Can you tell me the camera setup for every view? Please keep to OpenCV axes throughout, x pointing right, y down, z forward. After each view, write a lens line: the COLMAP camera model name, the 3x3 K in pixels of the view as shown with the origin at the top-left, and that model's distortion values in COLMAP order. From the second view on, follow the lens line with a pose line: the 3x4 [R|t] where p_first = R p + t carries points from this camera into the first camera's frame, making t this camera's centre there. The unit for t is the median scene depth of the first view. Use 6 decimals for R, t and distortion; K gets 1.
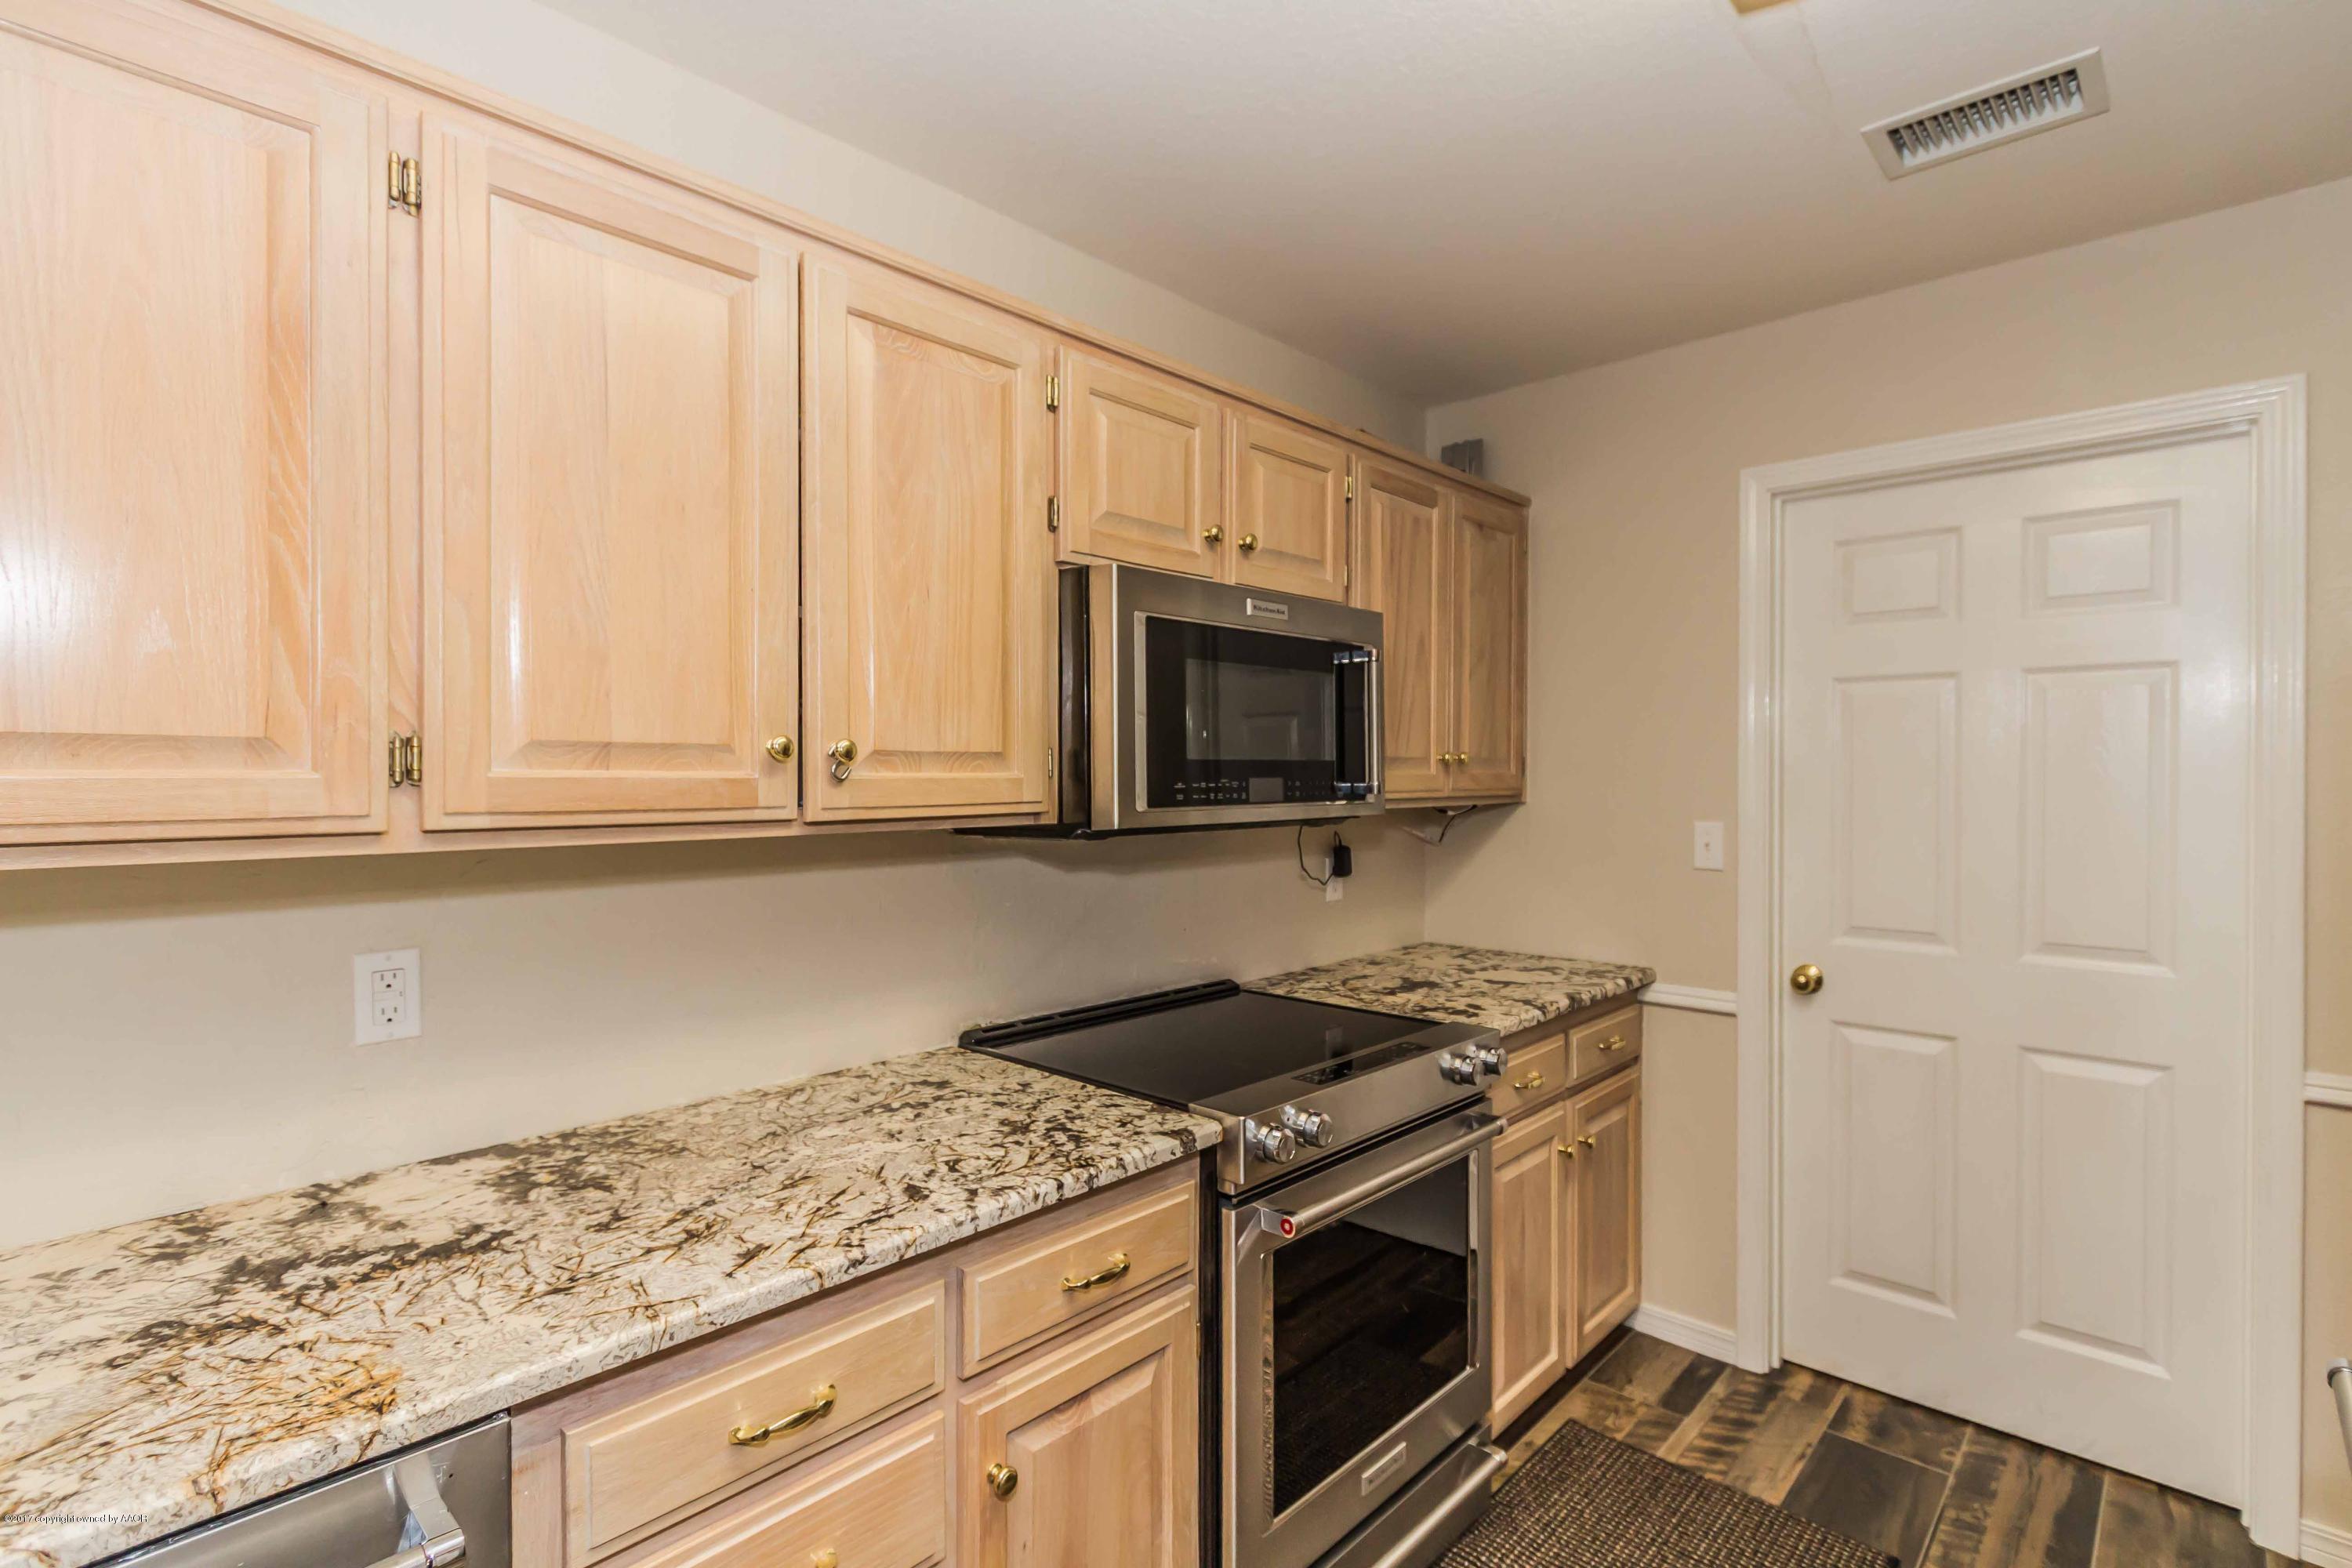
lens RADIAL K [[1102.6, 0, 1184.9], [0, 1102.6, 777.3], [0, 0, 1]] dist [0.001079, -0.001837]
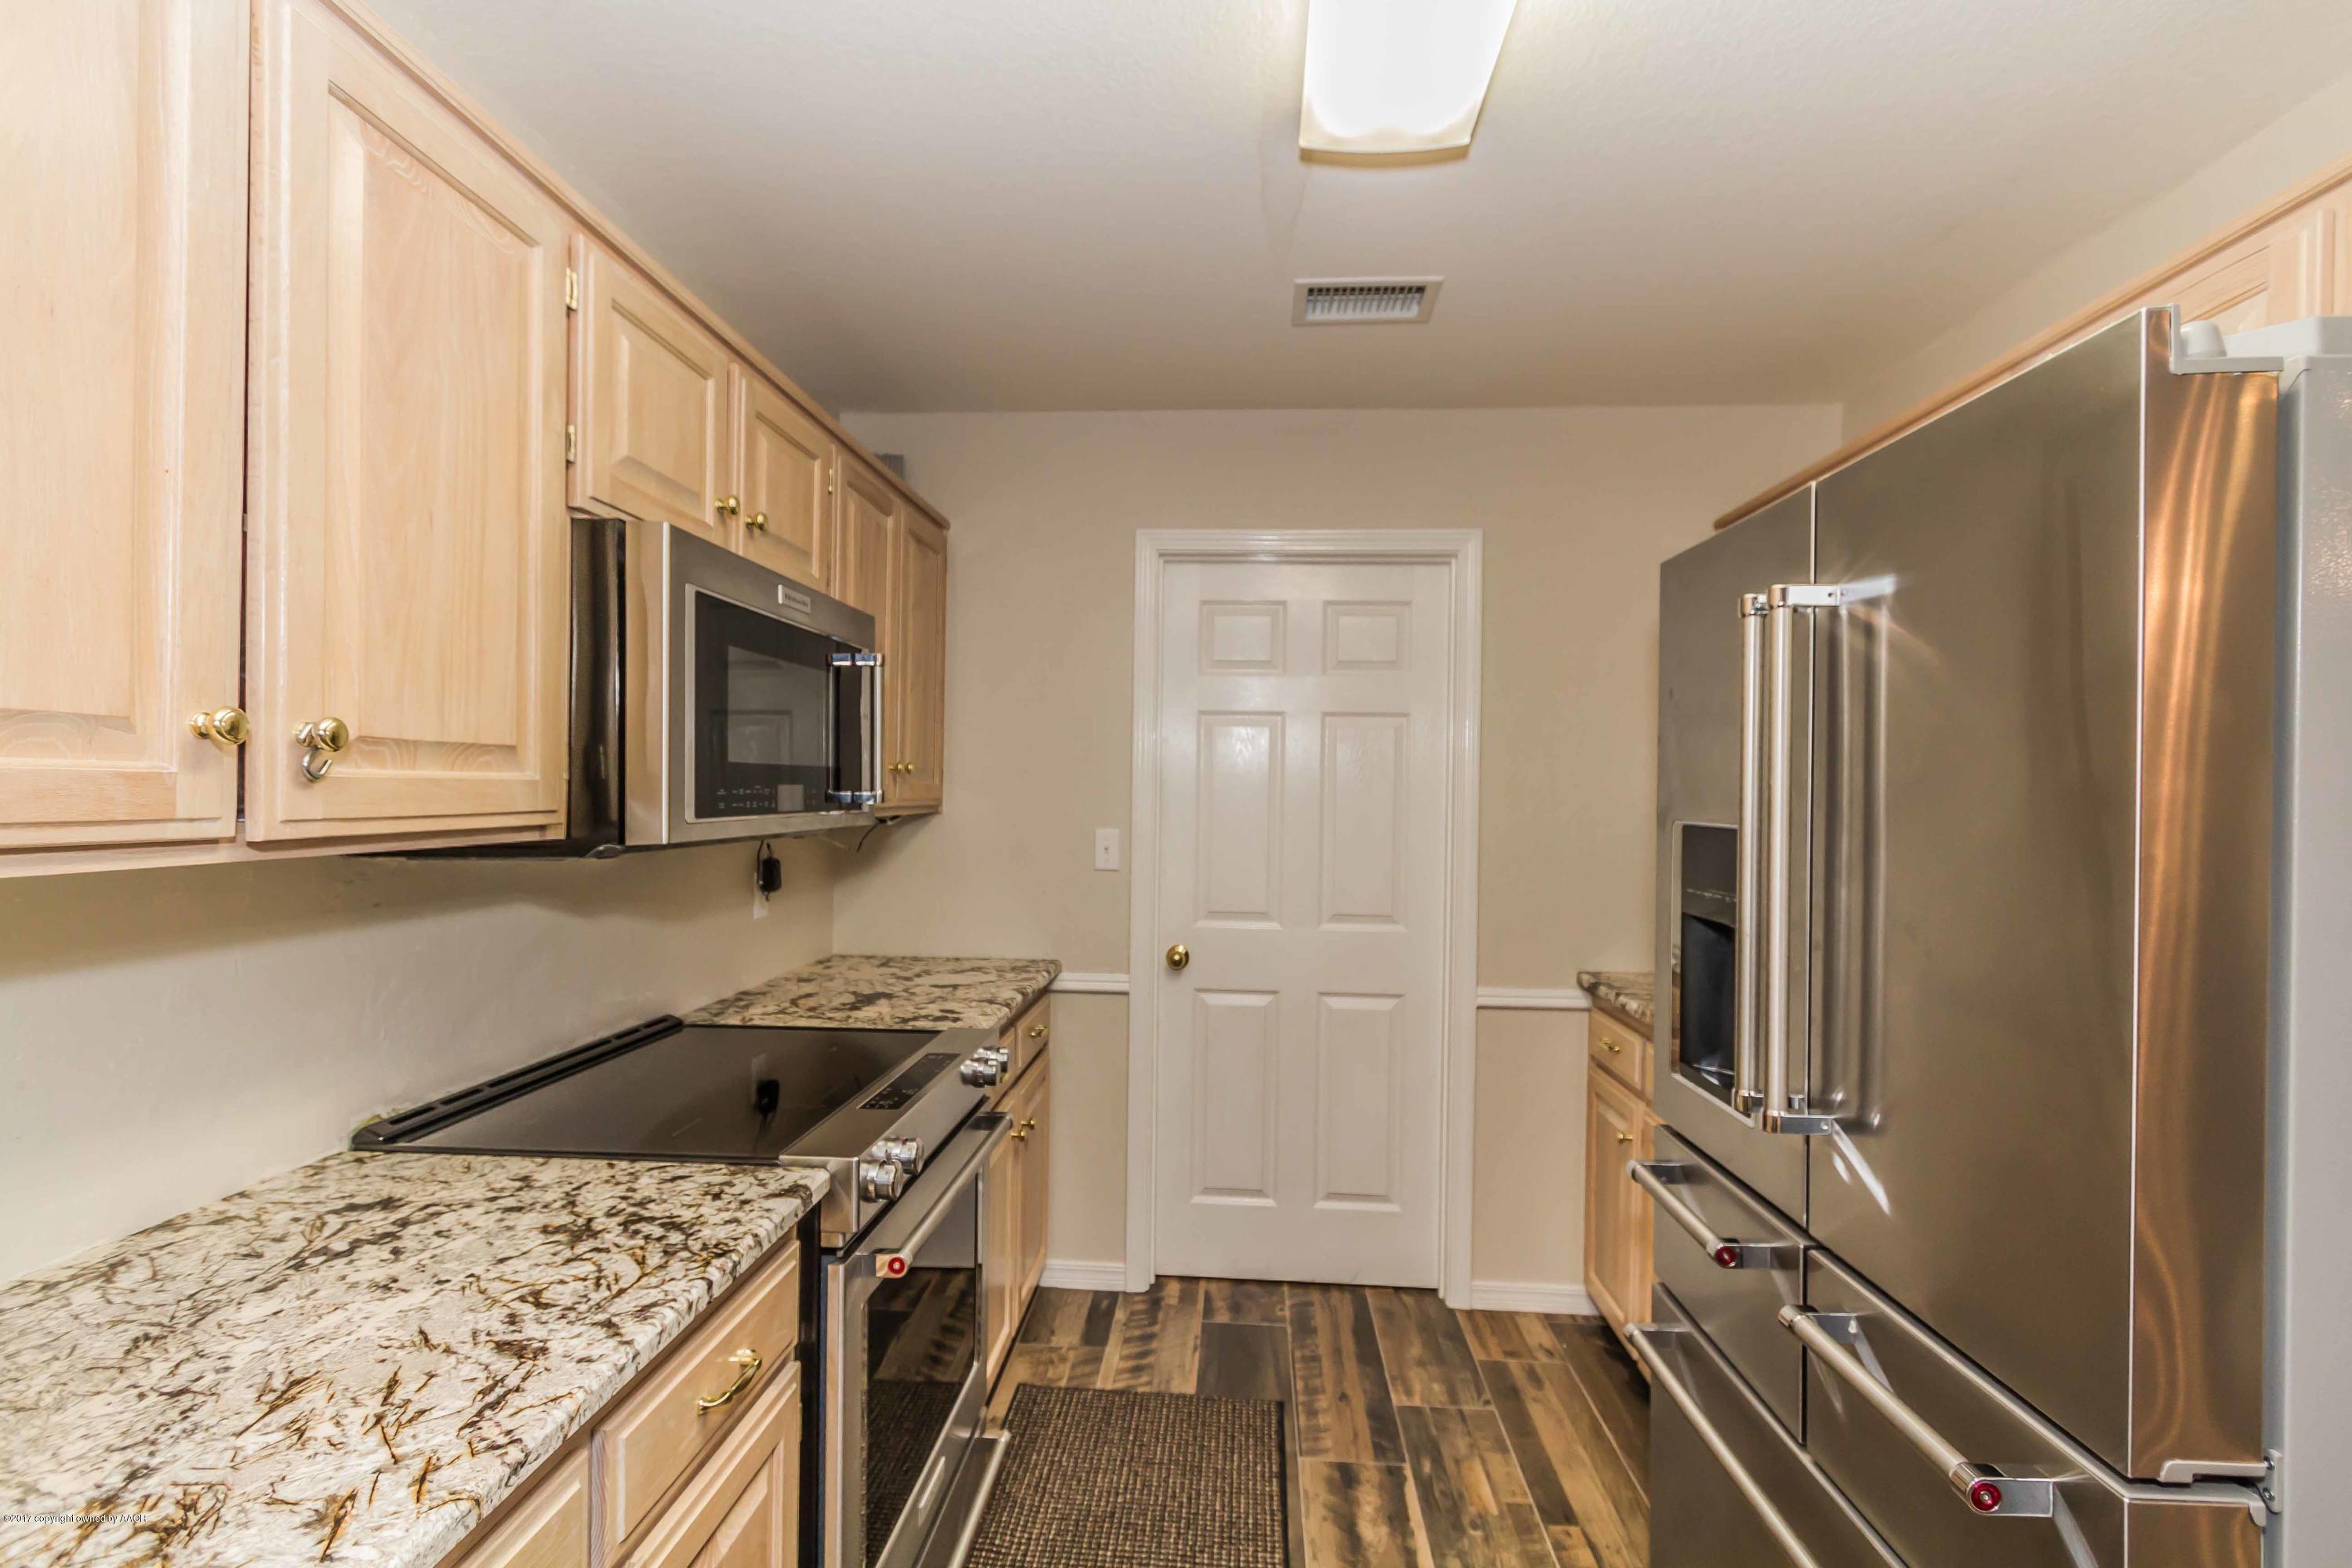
lens RADIAL K [[1061.6, 0, 1171.2], [0, 1061.6, 792.4], [0, 0, 1]] dist [0.002418, -0.001694]
pose [[0.775402, 0.010122, 0.631387, -0.240887], [-0.012317, 0.999924, -0.000904, 0.003873], [-0.631348, -0.007075, 0.775467, 0.127973]]
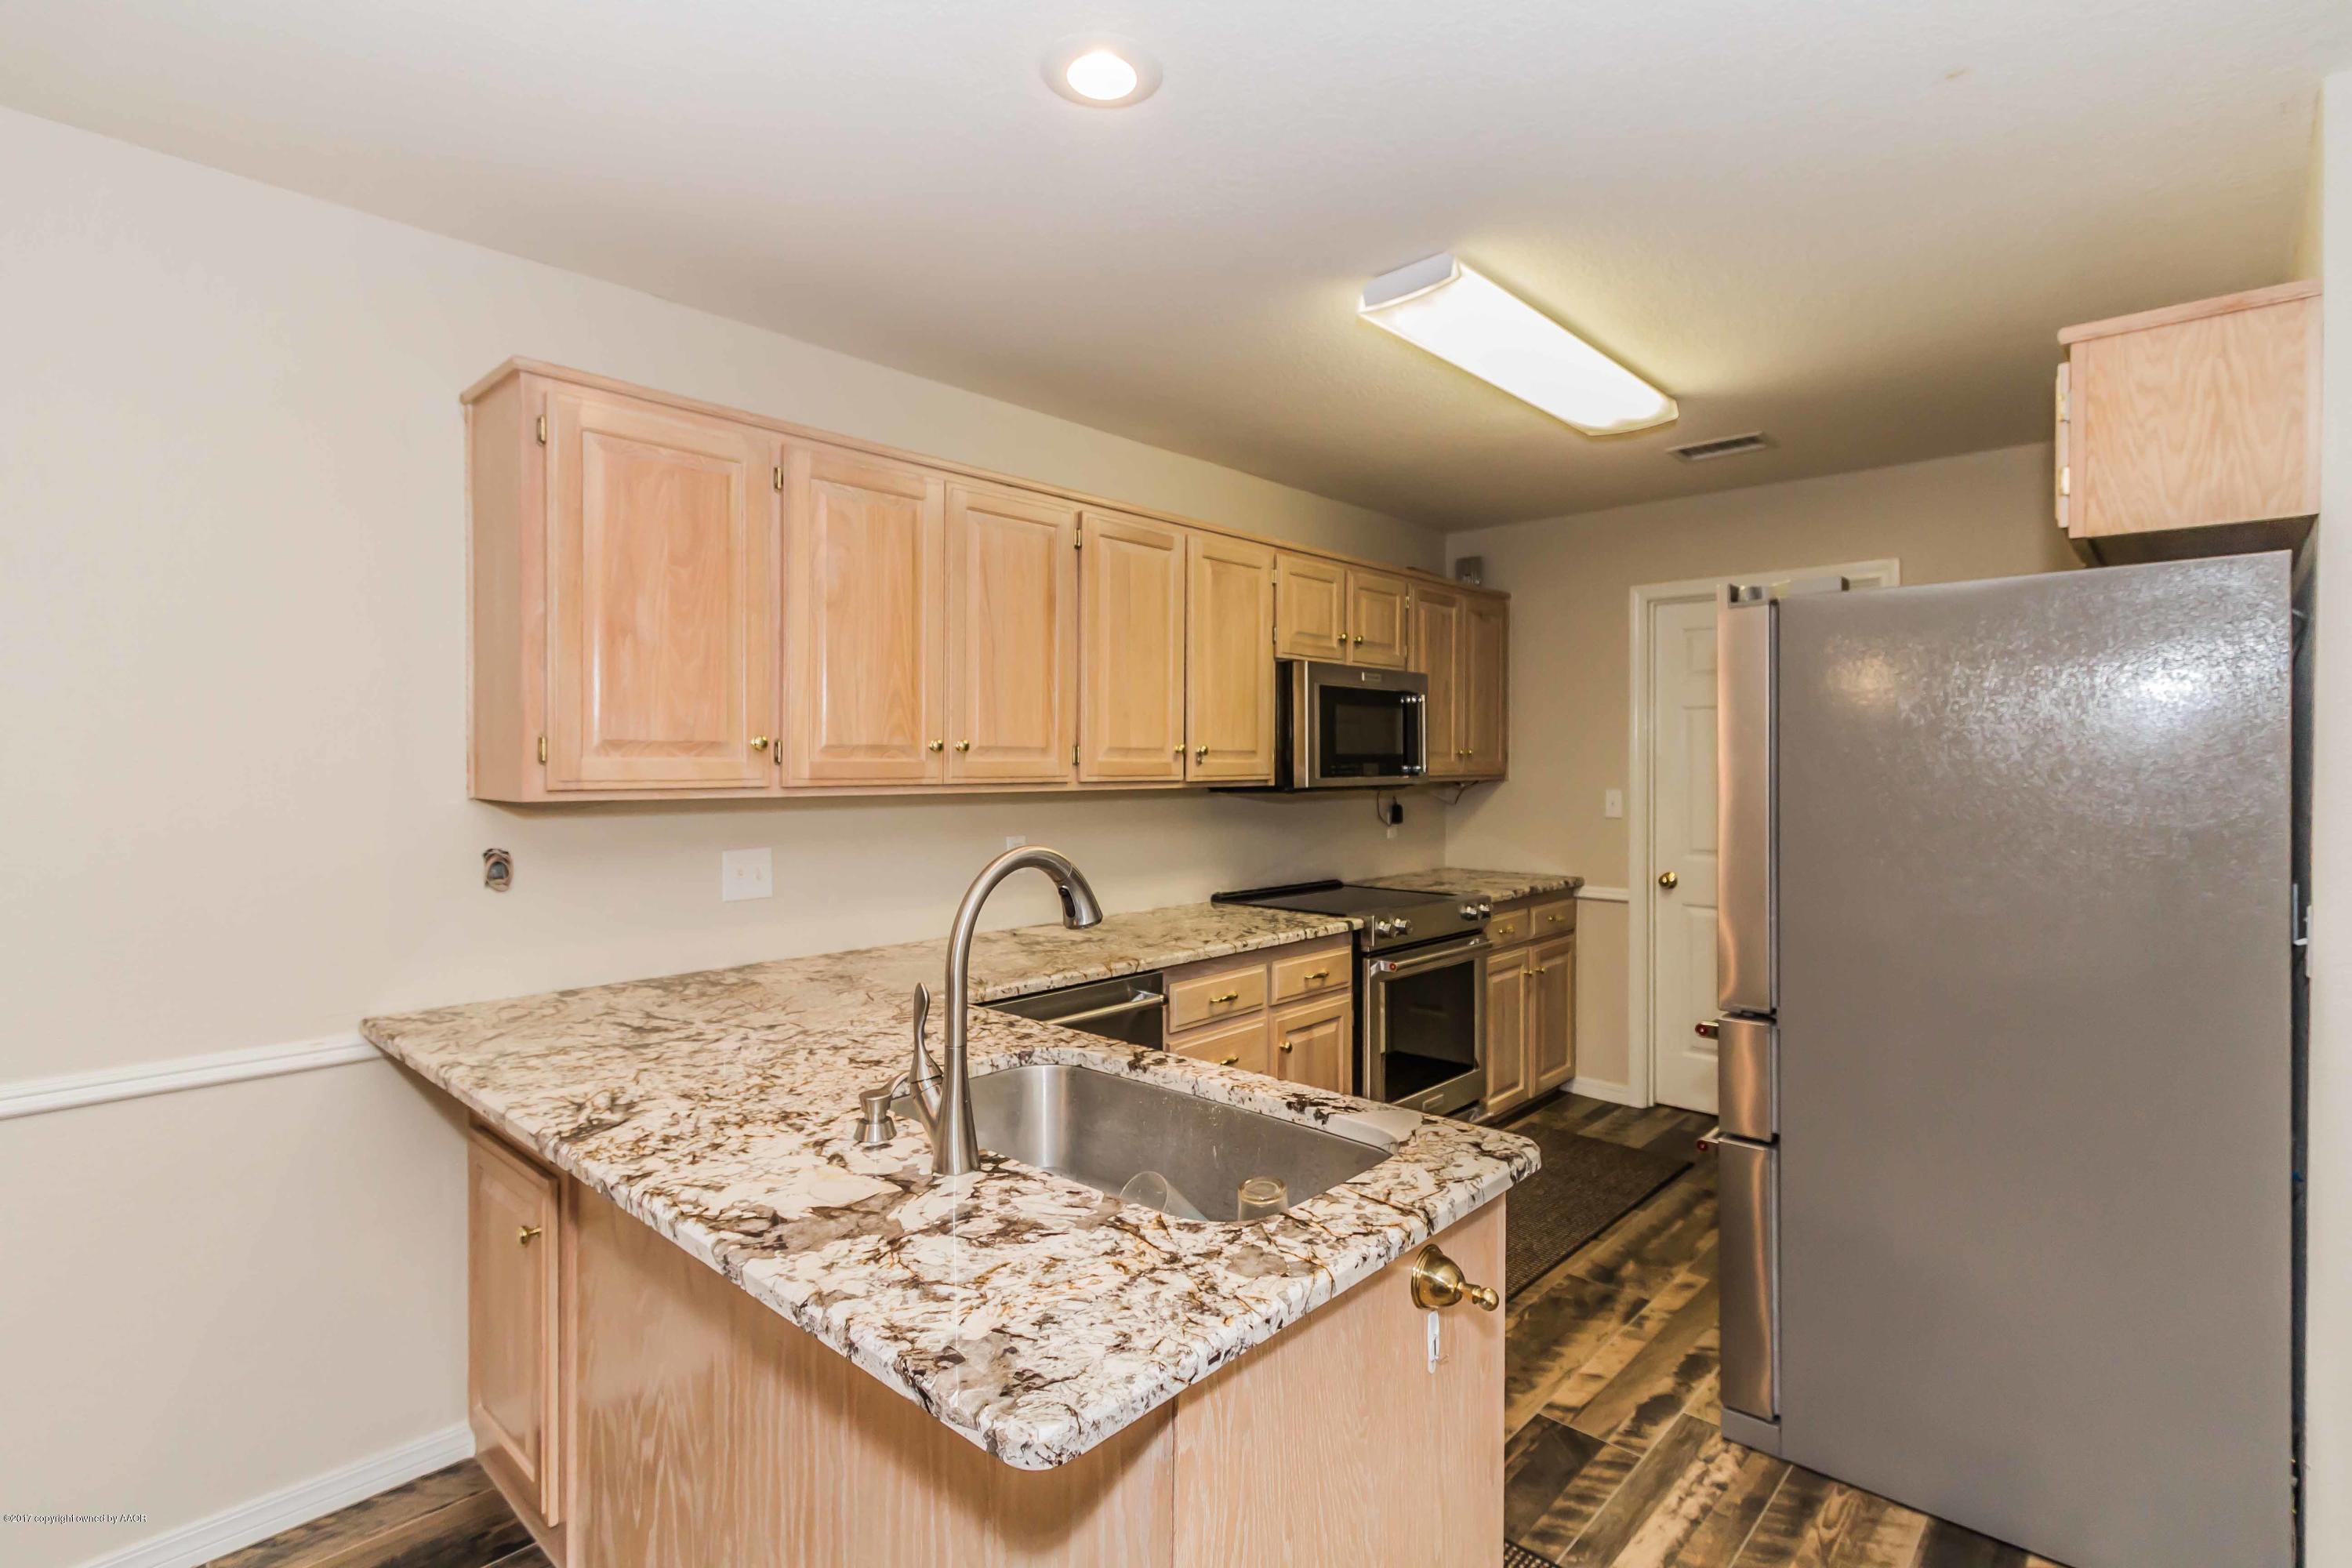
lens RADIAL K [[1122.6, 0, 1184.1], [0, 1122.6, 750.6], [0, 0, 1]] dist [0.001067, -0.000529]
pose [[0.999988, 0.002446, 0.004130, -0.271898], [-0.002388, 0.999899, -0.014004, 0.006549], [-0.004164, 0.013994, 0.999893, -1.011542]]
